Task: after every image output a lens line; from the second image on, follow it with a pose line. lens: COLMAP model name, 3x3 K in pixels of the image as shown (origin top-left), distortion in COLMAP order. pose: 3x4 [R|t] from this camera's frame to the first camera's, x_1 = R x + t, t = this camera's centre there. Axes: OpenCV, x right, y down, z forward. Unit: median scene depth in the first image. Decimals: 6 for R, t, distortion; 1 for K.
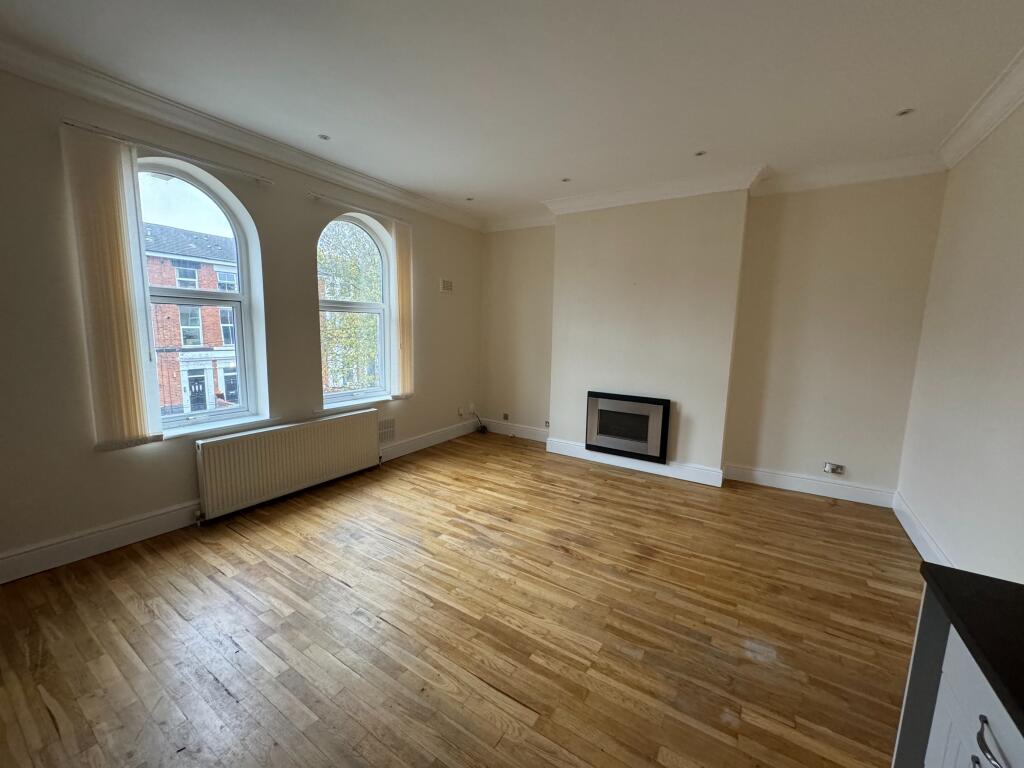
lens RADIAL K [[406.1, 0, 514.3], [0, 406.1, 381.2], [0, 0, 1]] dist [-0.011591, -0.000191]
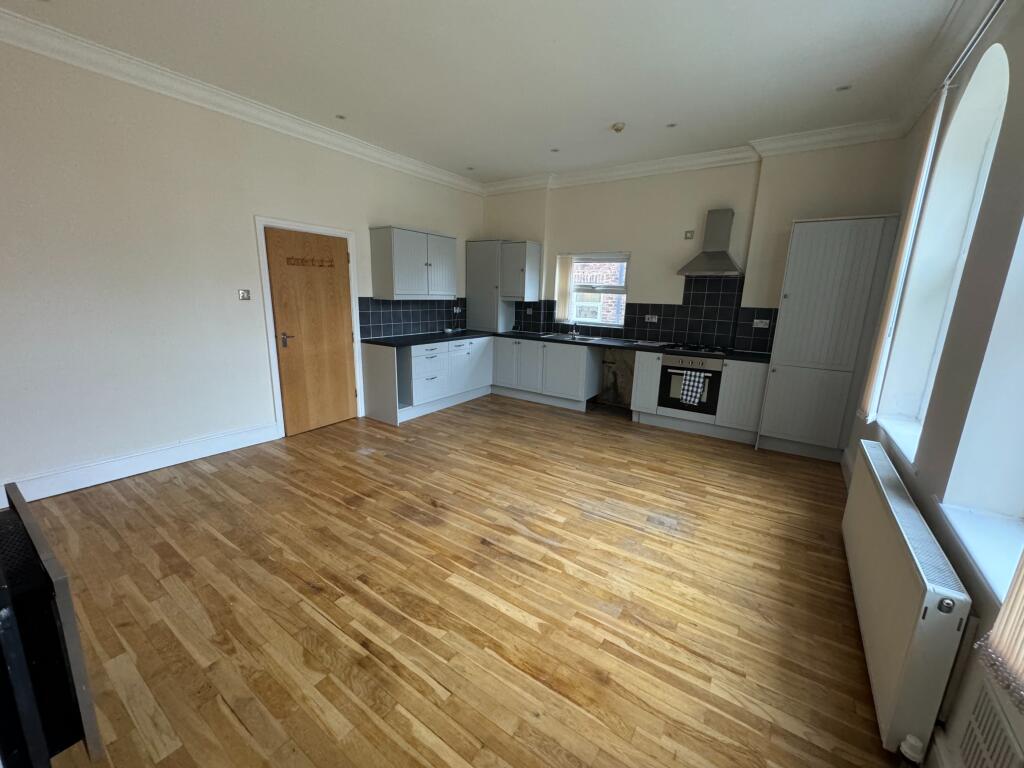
lens RADIAL K [[406.1, 0, 513.2], [0, 406.1, 386.1], [0, 0, 1]] dist [-0.011591, -0.000191]
pose [[-0.998196, -0.055127, 0.023775, -0.070014], [-0.043455, 0.936688, 0.347458, -0.195223], [-0.041424, 0.345798, -0.937394, 1.673849]]
